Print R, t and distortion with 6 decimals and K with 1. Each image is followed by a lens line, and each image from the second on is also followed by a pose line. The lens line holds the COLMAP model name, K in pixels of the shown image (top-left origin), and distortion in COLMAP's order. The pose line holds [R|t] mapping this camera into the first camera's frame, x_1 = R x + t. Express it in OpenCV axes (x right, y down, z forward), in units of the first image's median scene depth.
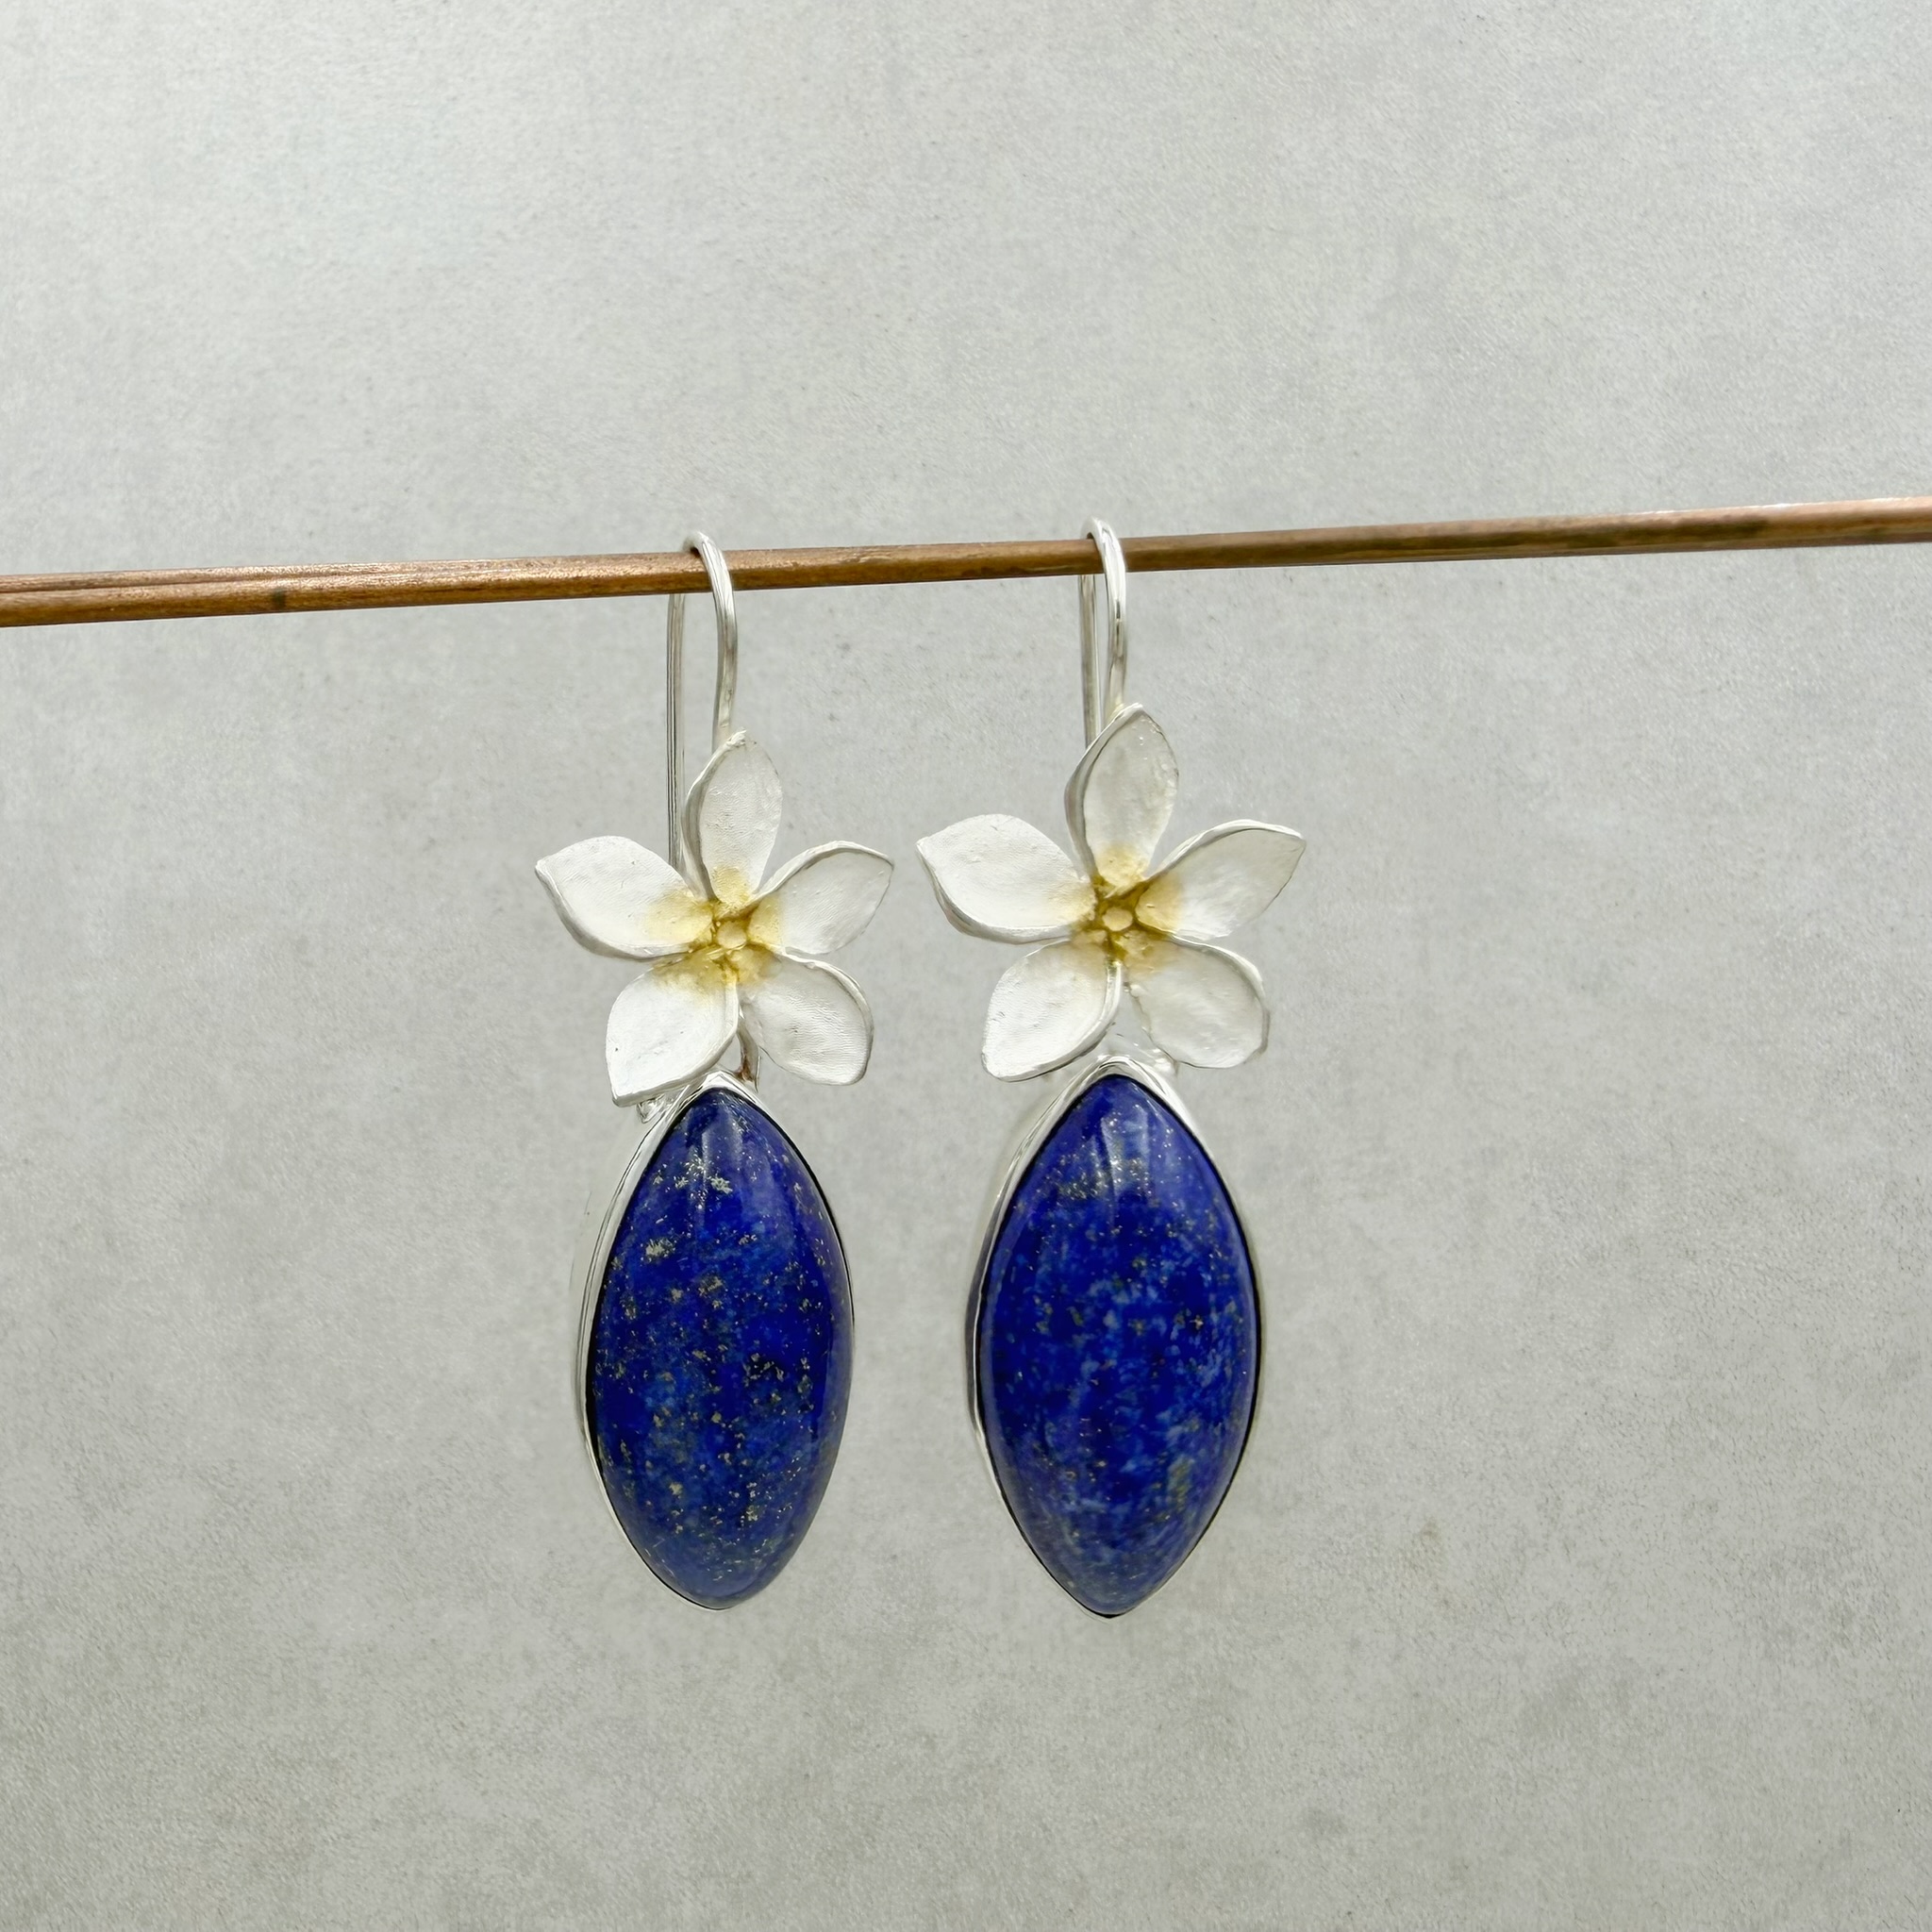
lens RADIAL K [[2631.5, 0, 943.0], [0, 2631.5, 967.3], [0, 0, 1]] dist [0.034676, -0.064036]
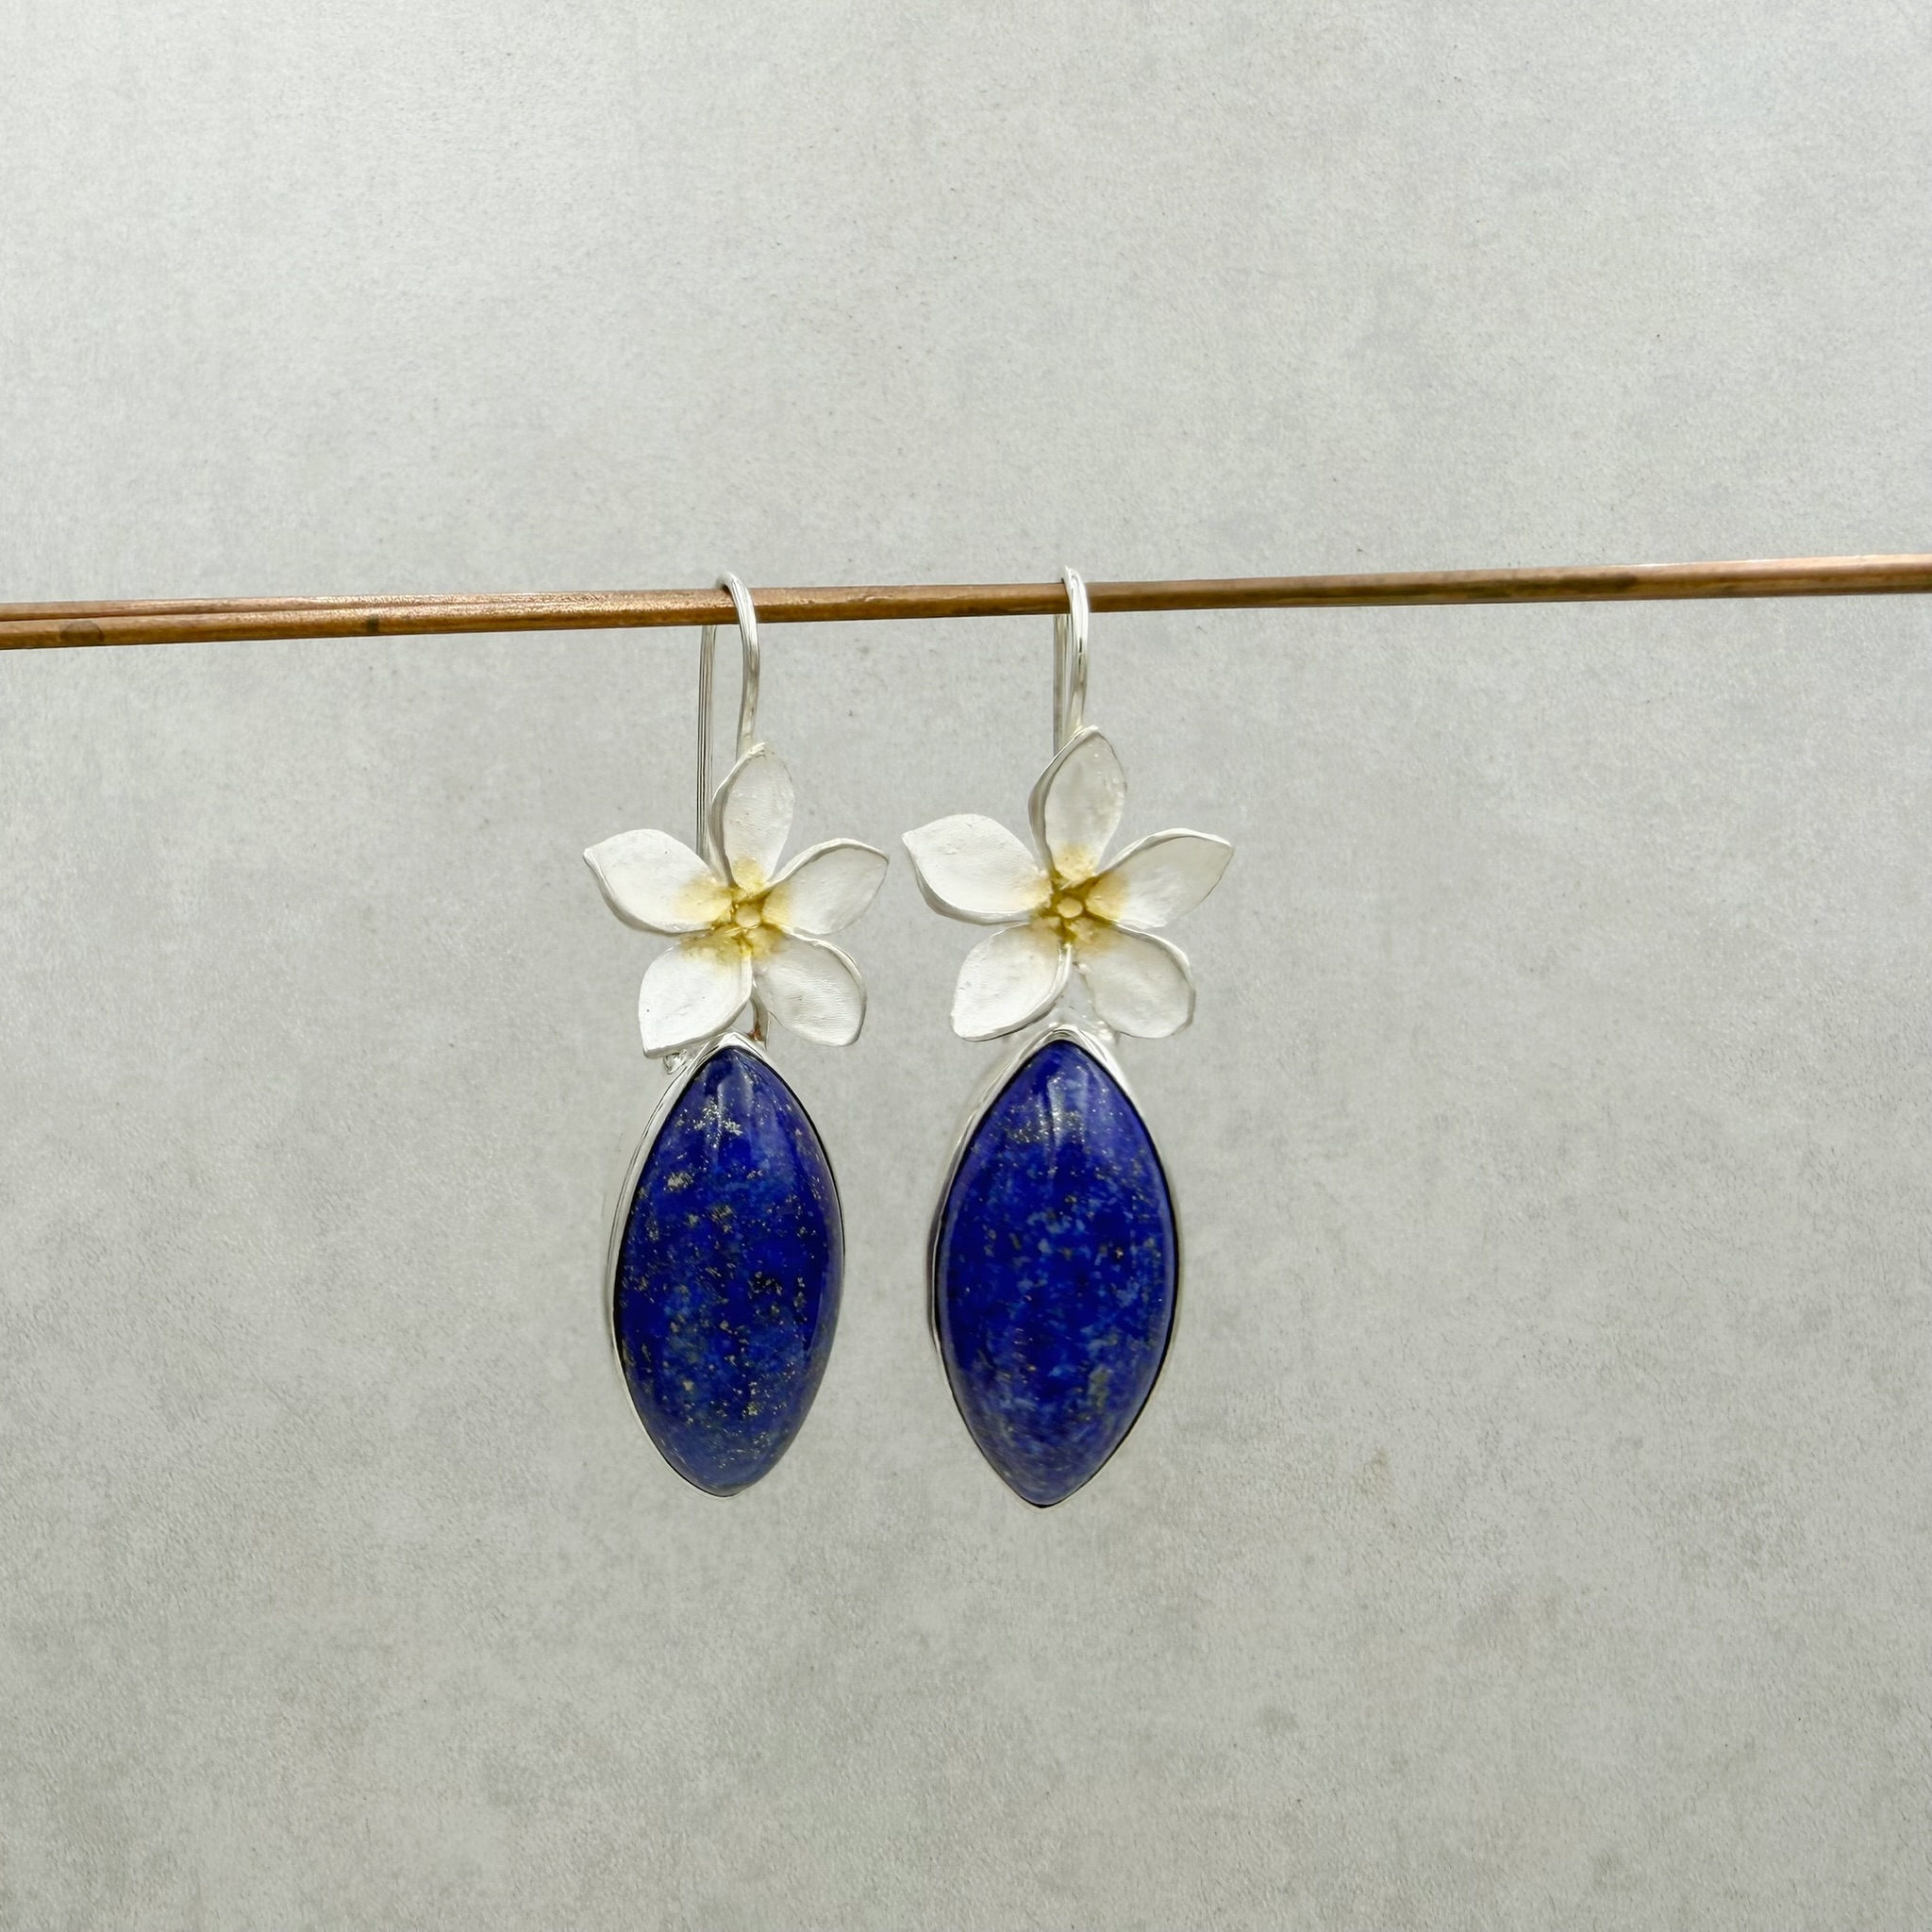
lens RADIAL K [[2541.5, 0, 966.0], [0, 2541.5, 966.0], [0, 0, 1]] dist [0.050682, -0.101377]
pose [[0.999865, 0.016239, -0.002637, 0.019143], [-0.016209, 0.999807, 0.011069, -0.004121], [0.002816, -0.011025, 0.999935, -0.121114]]
